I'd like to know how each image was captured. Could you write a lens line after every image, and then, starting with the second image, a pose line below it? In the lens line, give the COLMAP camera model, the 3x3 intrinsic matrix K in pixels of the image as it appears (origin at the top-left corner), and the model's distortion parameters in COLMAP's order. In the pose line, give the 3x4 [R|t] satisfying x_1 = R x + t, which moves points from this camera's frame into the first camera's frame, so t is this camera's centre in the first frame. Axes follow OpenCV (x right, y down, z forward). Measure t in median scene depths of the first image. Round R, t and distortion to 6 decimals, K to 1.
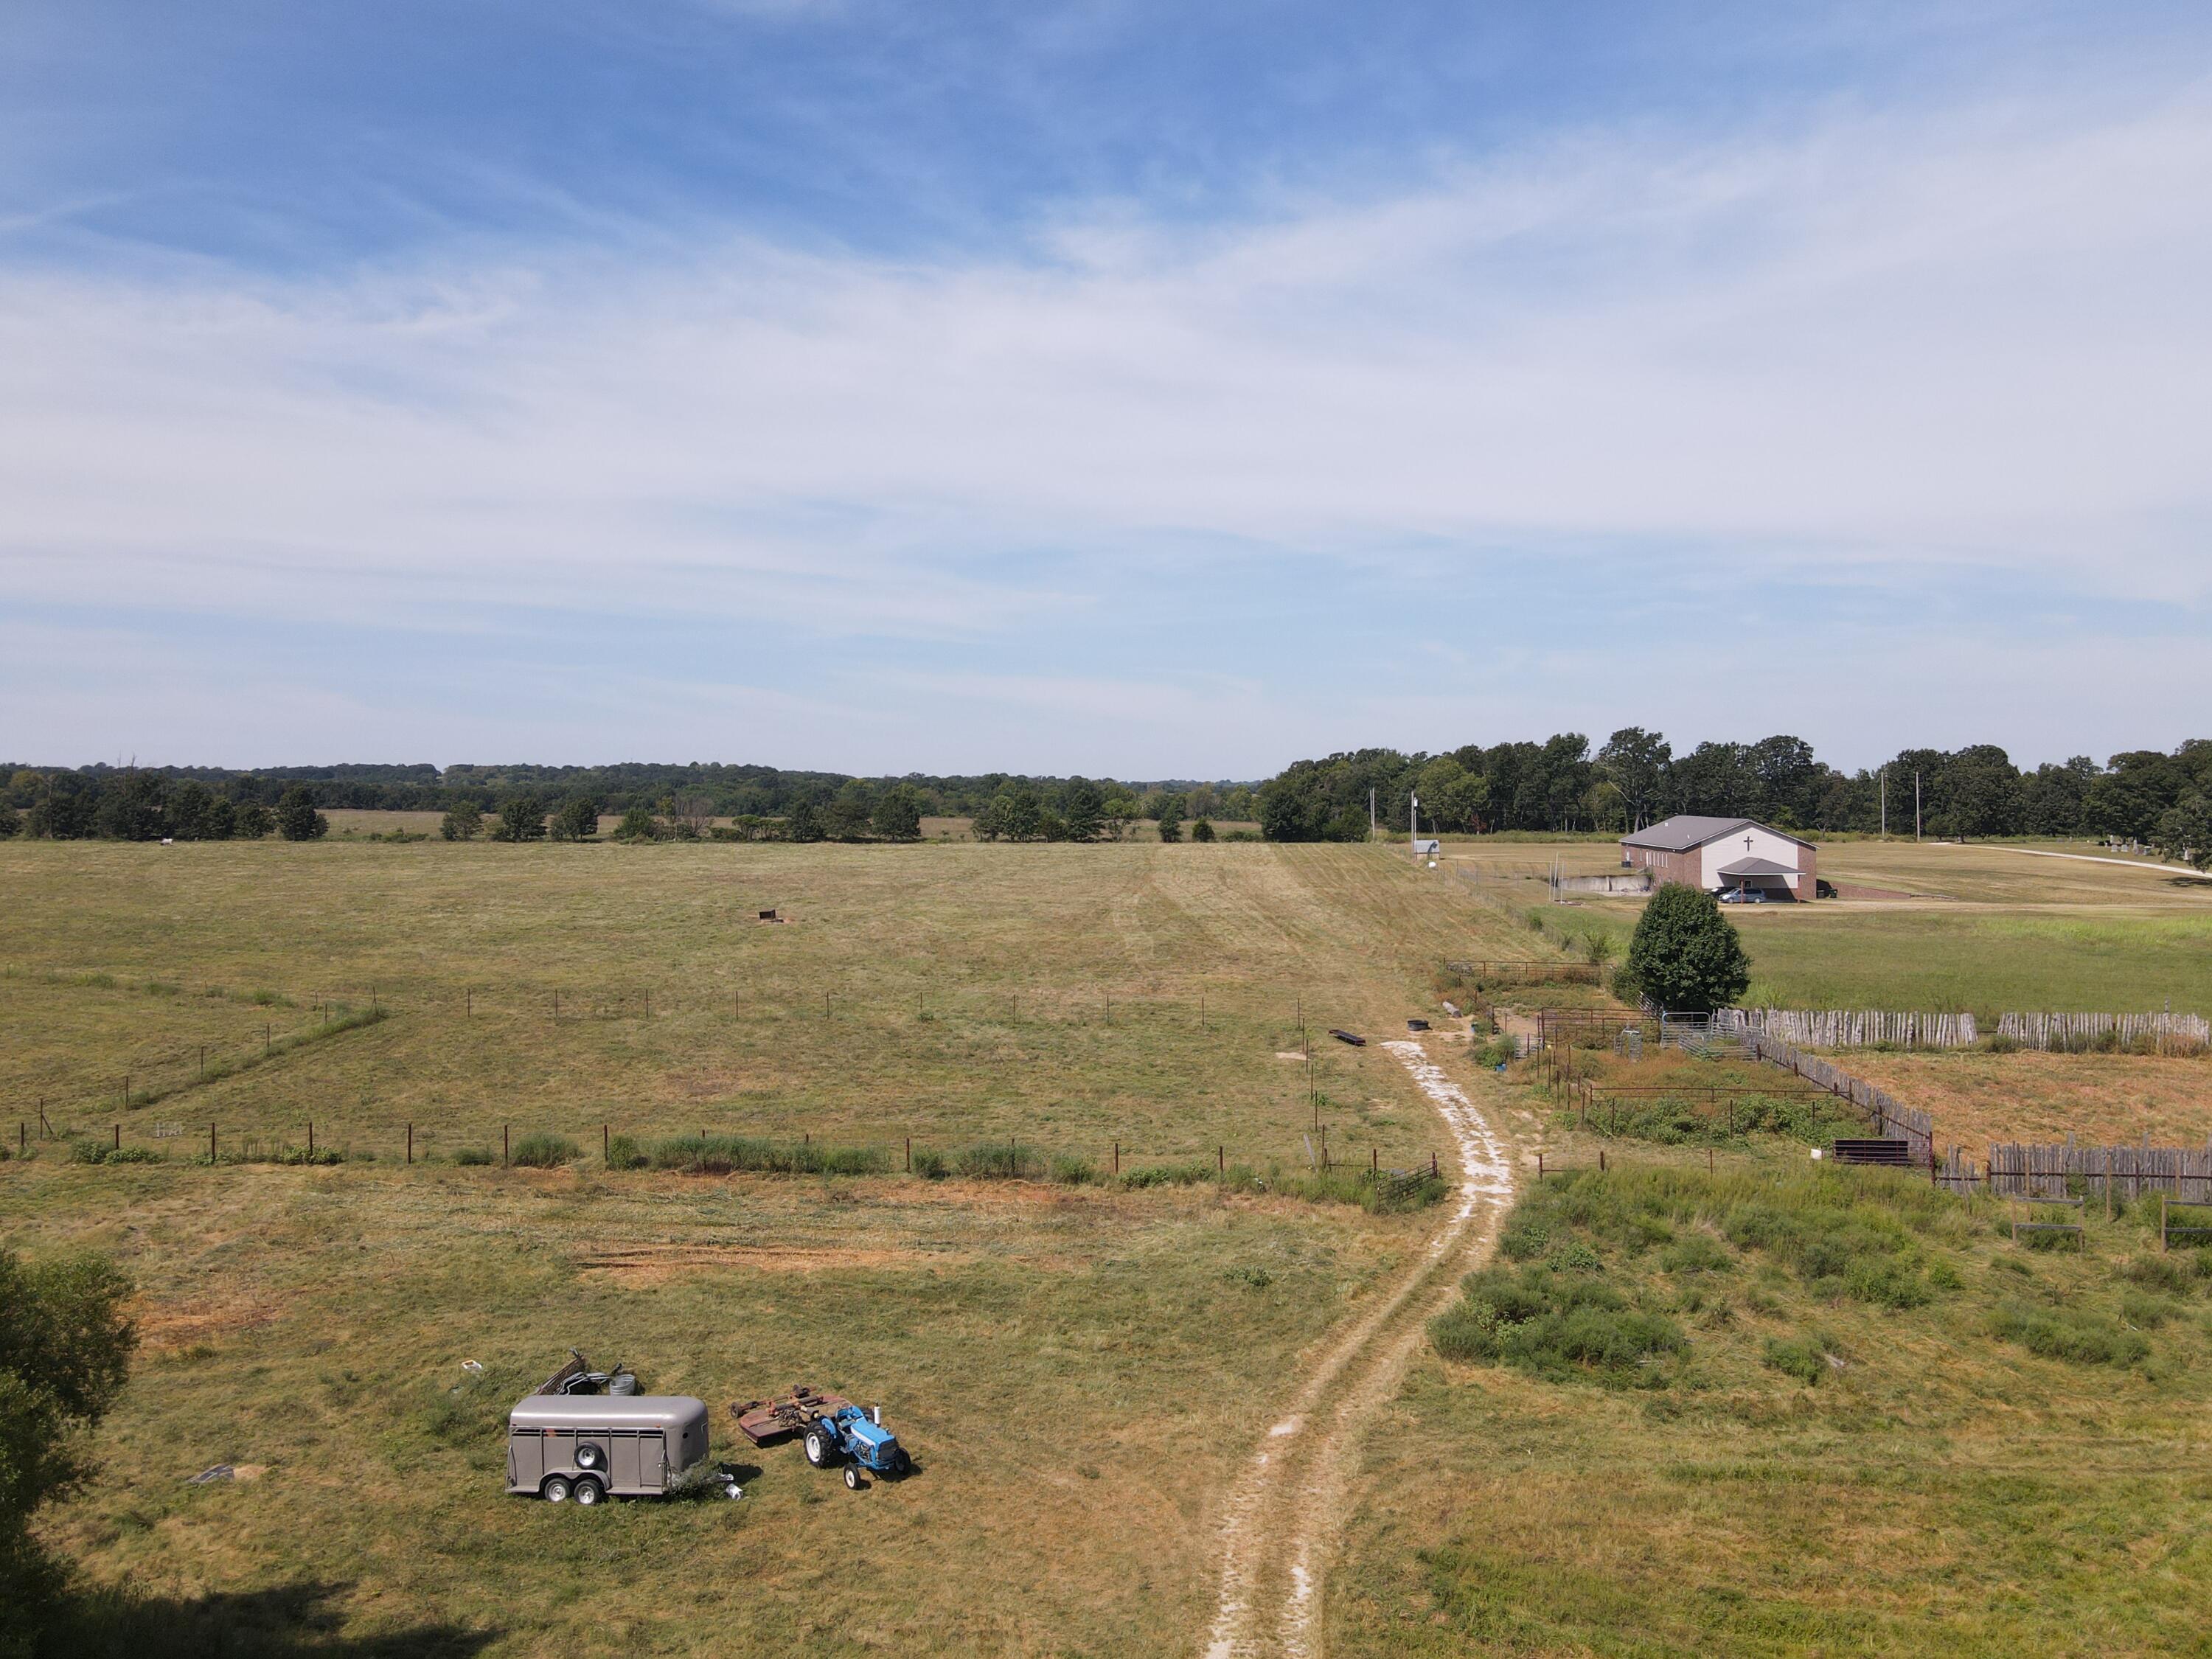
lens RADIAL K [[1552.6, 0, 1108.3], [0, 1552.6, 763.1], [0, 0, 1]] dist [0.005817, -0.000162]
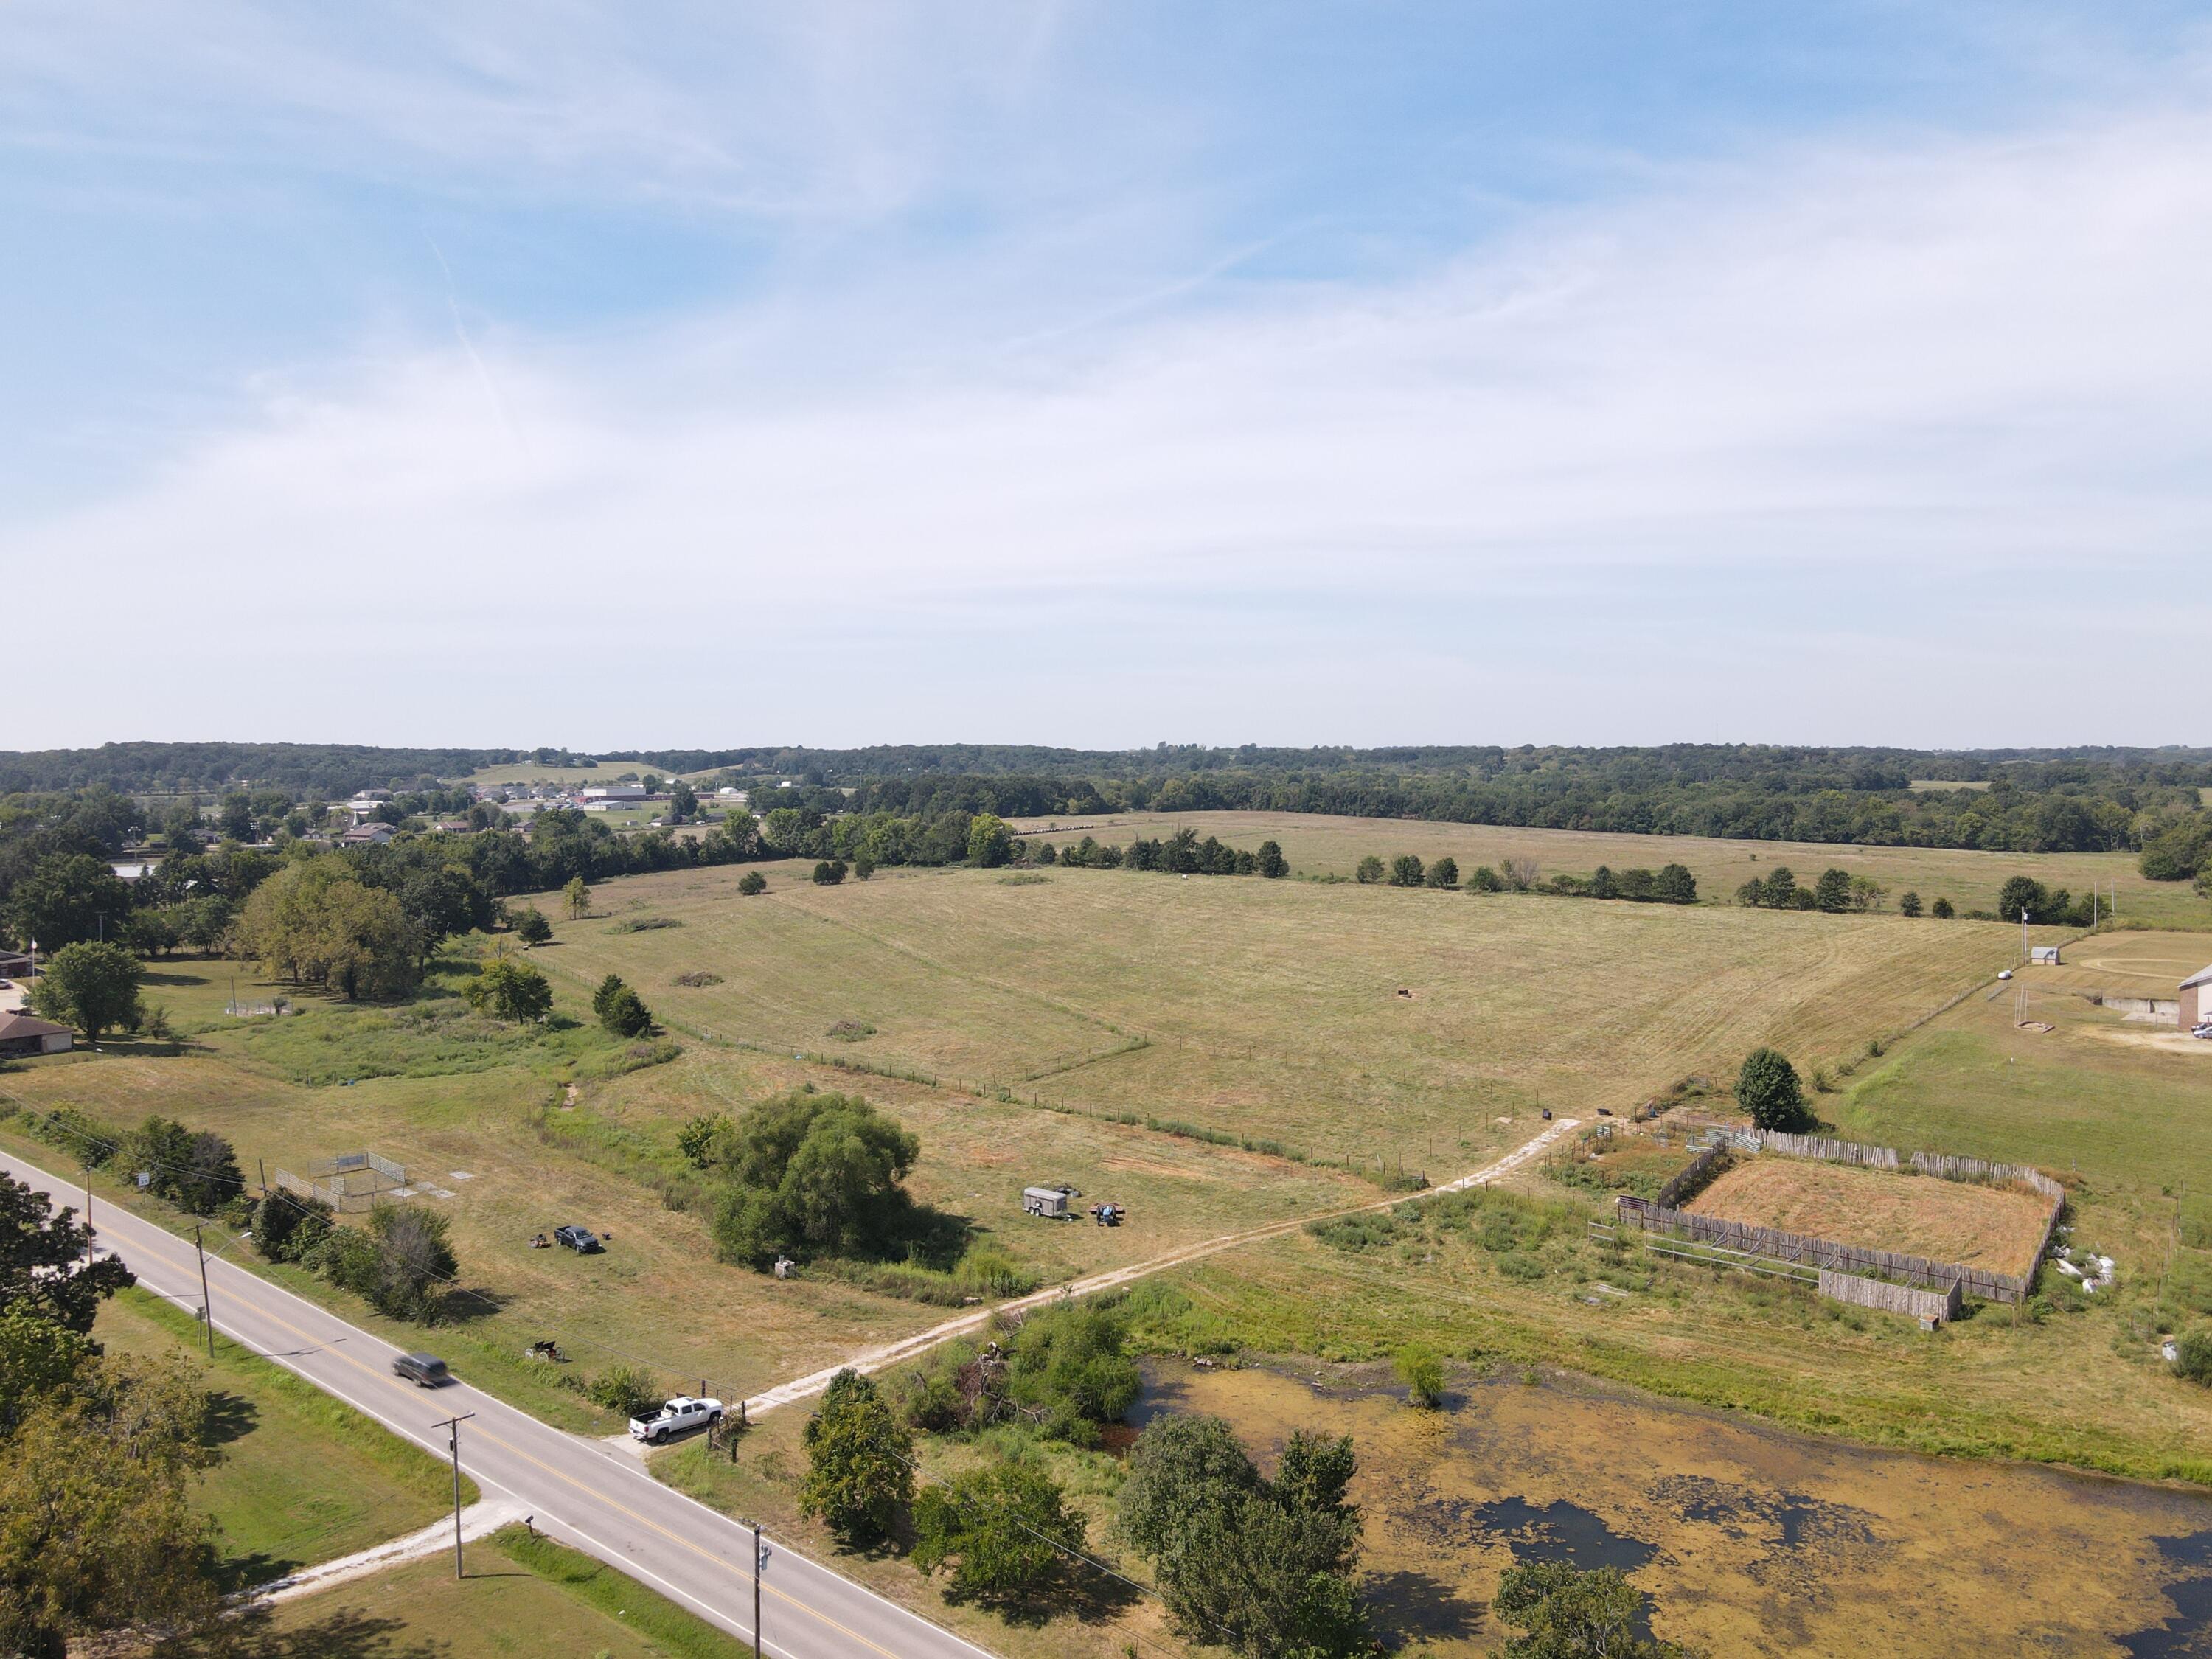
lens RADIAL K [[1633.9, 0, 1106.0], [0, 1633.9, 829.5], [0, 0, 1]] dist [0.003858, 0.002118]
pose [[0.779629, 0.018726, -0.625962, 0.488624], [0.025842, 0.997739, 0.062033, -0.150154], [0.625709, -0.064539, 0.777382, -0.412082]]
